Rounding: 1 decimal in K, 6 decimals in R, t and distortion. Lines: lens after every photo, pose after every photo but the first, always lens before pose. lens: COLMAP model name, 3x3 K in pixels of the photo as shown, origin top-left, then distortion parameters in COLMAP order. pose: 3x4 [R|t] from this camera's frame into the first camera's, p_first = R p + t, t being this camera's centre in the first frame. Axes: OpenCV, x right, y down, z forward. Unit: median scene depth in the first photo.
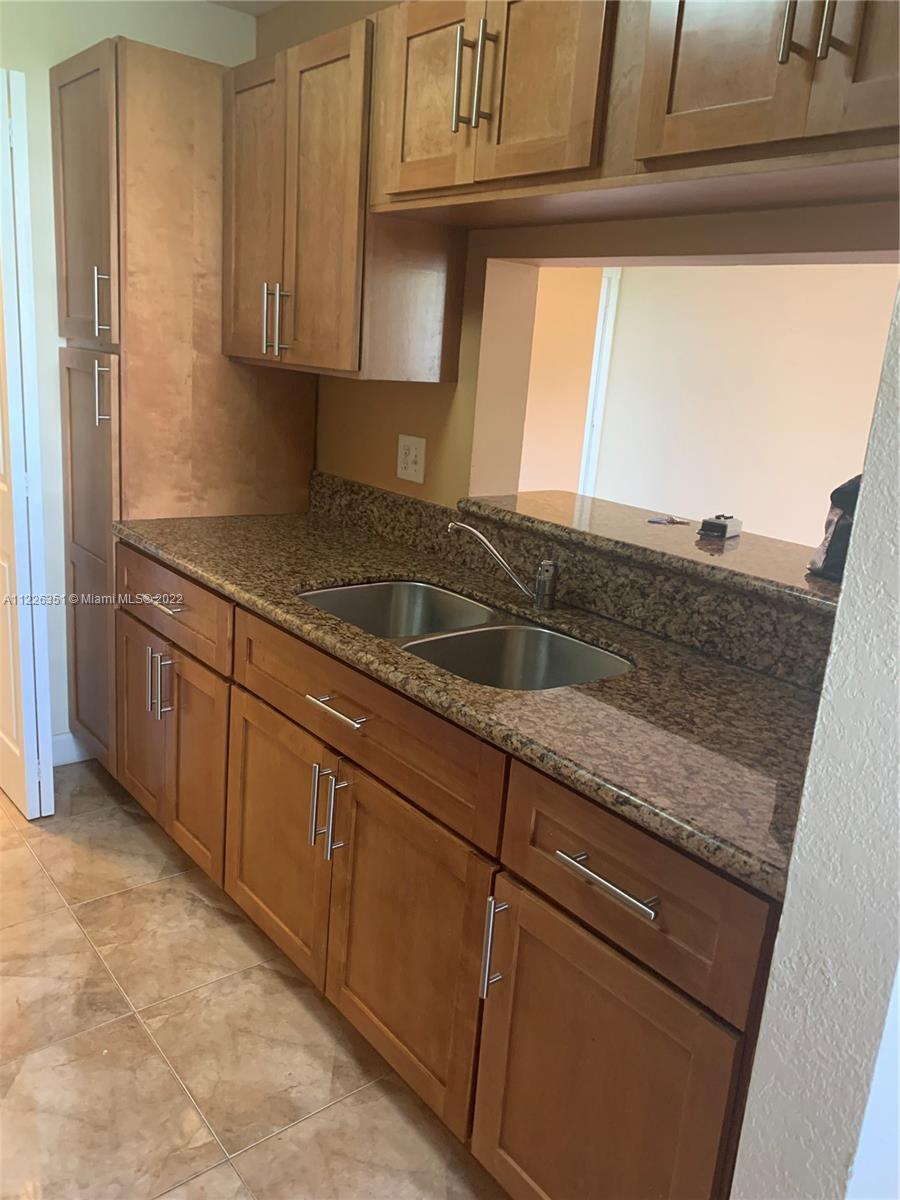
lens RADIAL K [[914.3, 0, 444.4], [0, 914.3, 592.9], [0, 0, 1]] dist [0.007880, -0.009604]
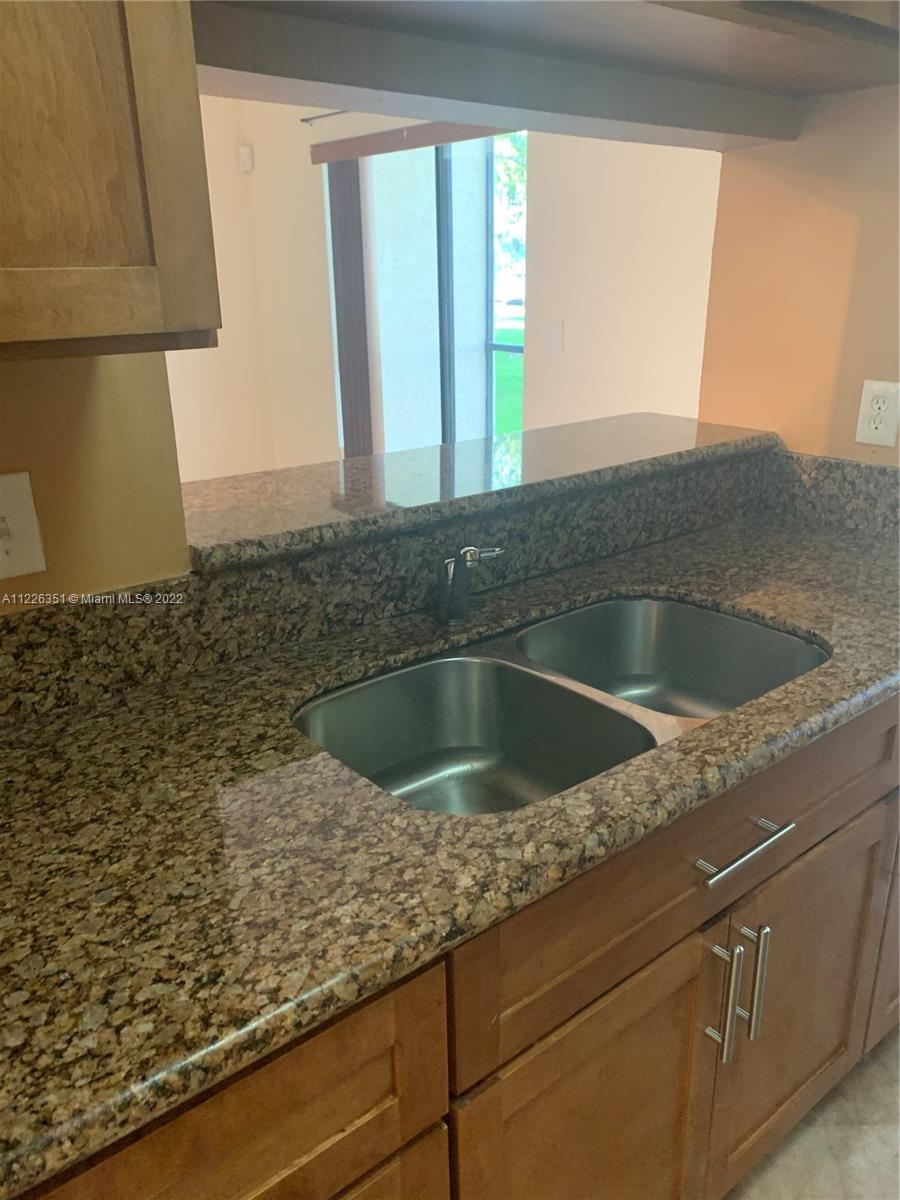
lens RADIAL K [[914.3, 0, 444.4], [0, 914.3, 592.9], [0, 0, 1]] dist [0.007880, -0.009604]
pose [[0.001116, -0.404942, 0.914342, -0.588000], [0.268816, 0.880808, 0.389763, -0.311178], [-0.963191, 0.245355, 0.109838, 1.022104]]
